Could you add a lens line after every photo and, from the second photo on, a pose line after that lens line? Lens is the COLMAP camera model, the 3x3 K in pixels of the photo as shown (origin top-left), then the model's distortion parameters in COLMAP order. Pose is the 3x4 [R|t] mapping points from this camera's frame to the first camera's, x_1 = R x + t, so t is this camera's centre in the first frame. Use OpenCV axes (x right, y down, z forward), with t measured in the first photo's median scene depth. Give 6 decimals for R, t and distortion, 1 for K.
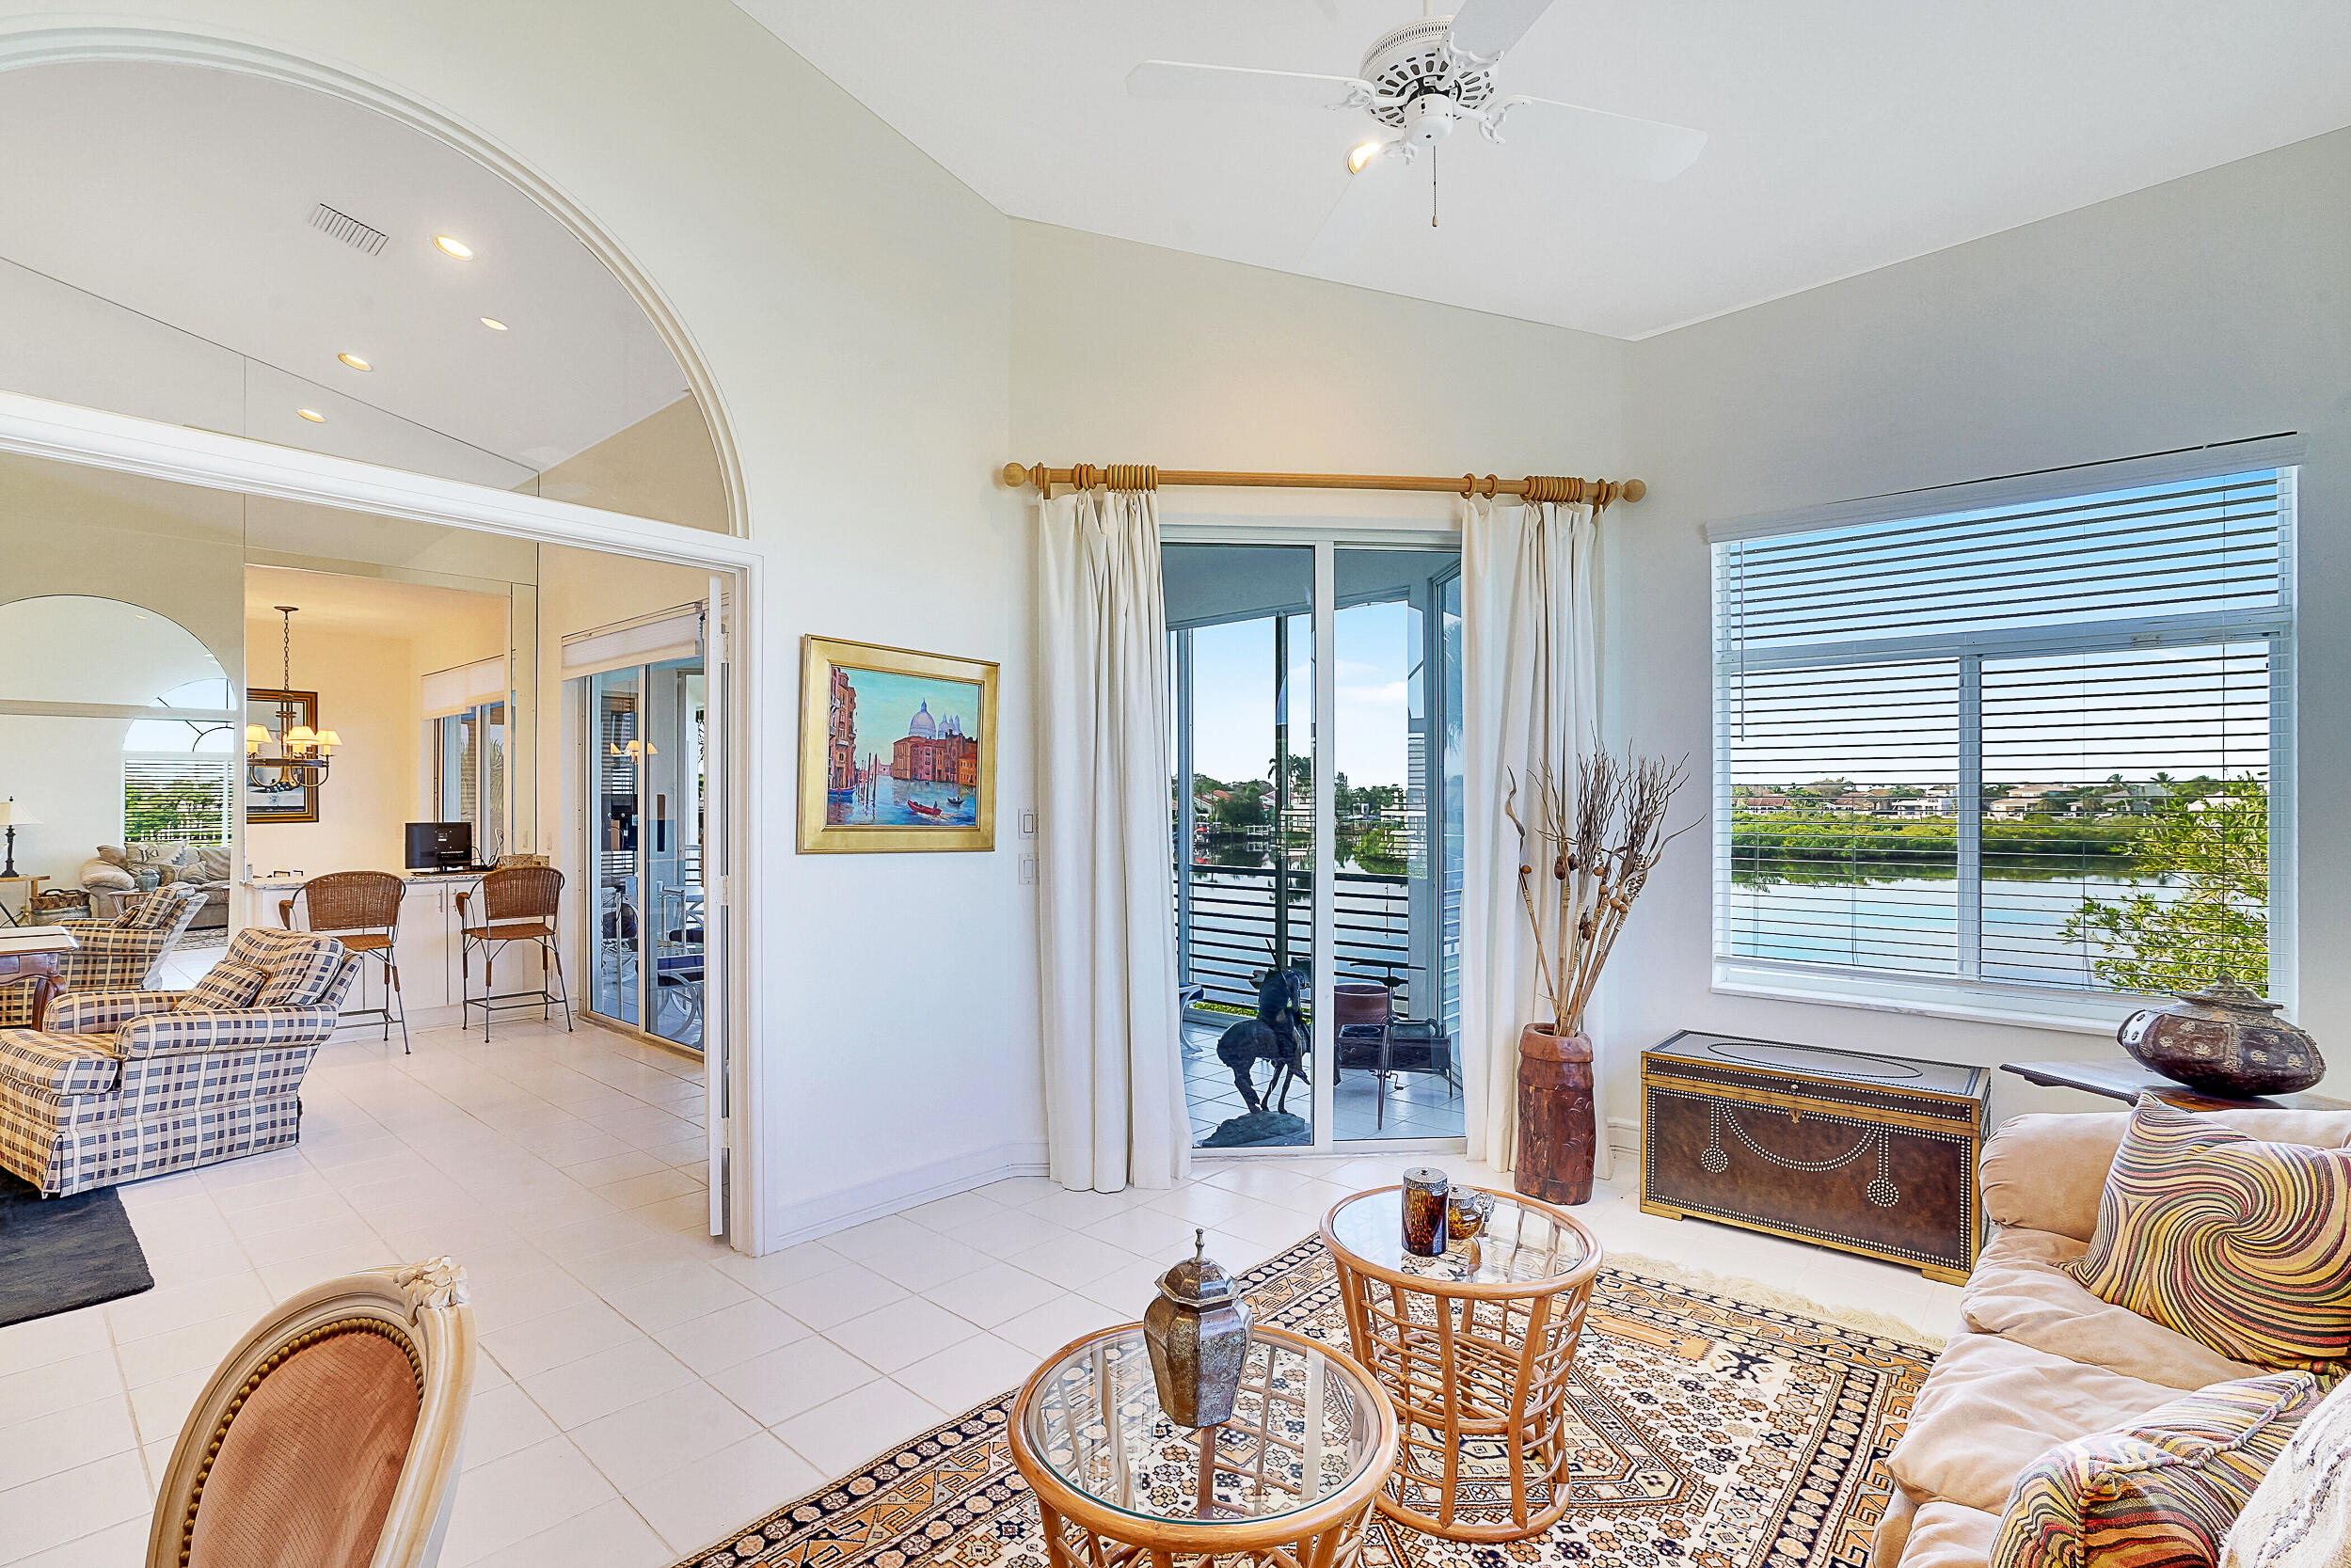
lens RADIAL K [[1079.3, 0, 1183.5], [0, 1079.3, 791.0], [0, 0, 1]] dist [0.003063, 0.002472]
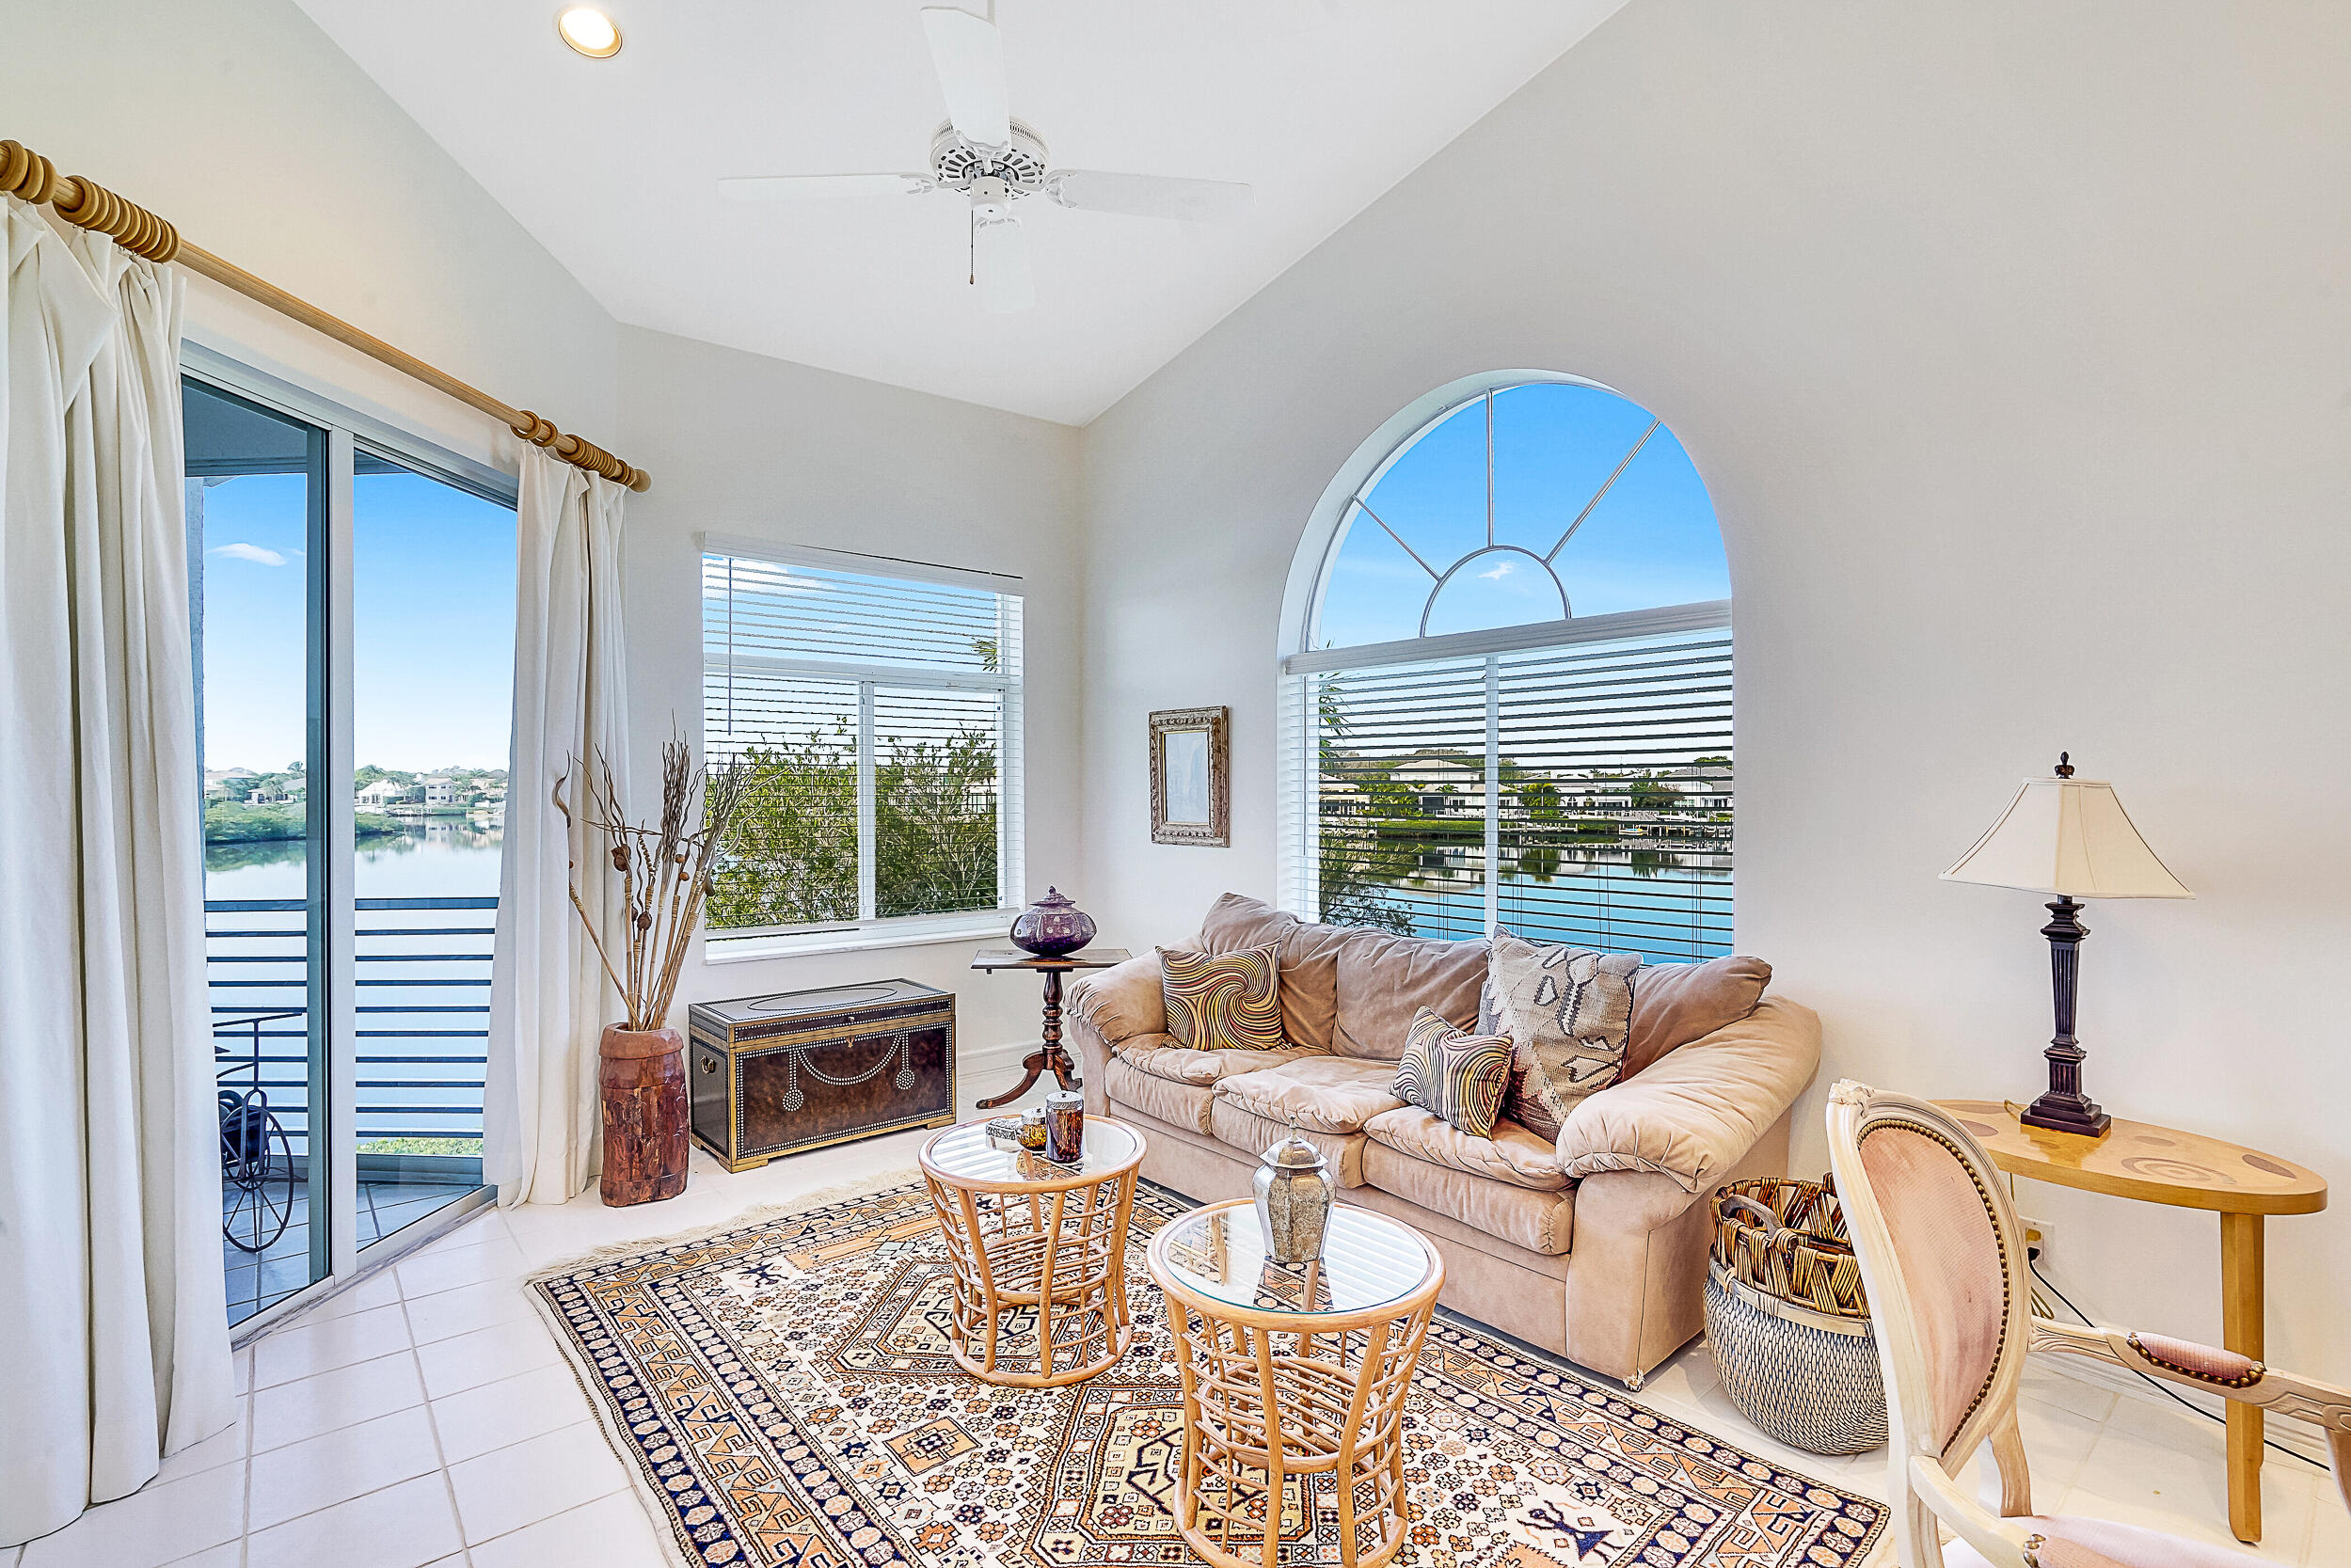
lens RADIAL K [[1079.3, 0, 1158.0], [0, 1079.3, 800.6], [0, 0, 1]] dist [0.003063, 0.002472]
pose [[0.173433, -0.004319, 0.984836, -0.565037], [-0.017851, 0.999812, 0.007528, 0.006404], [-0.984684, -0.018886, 0.173323, 0.416670]]
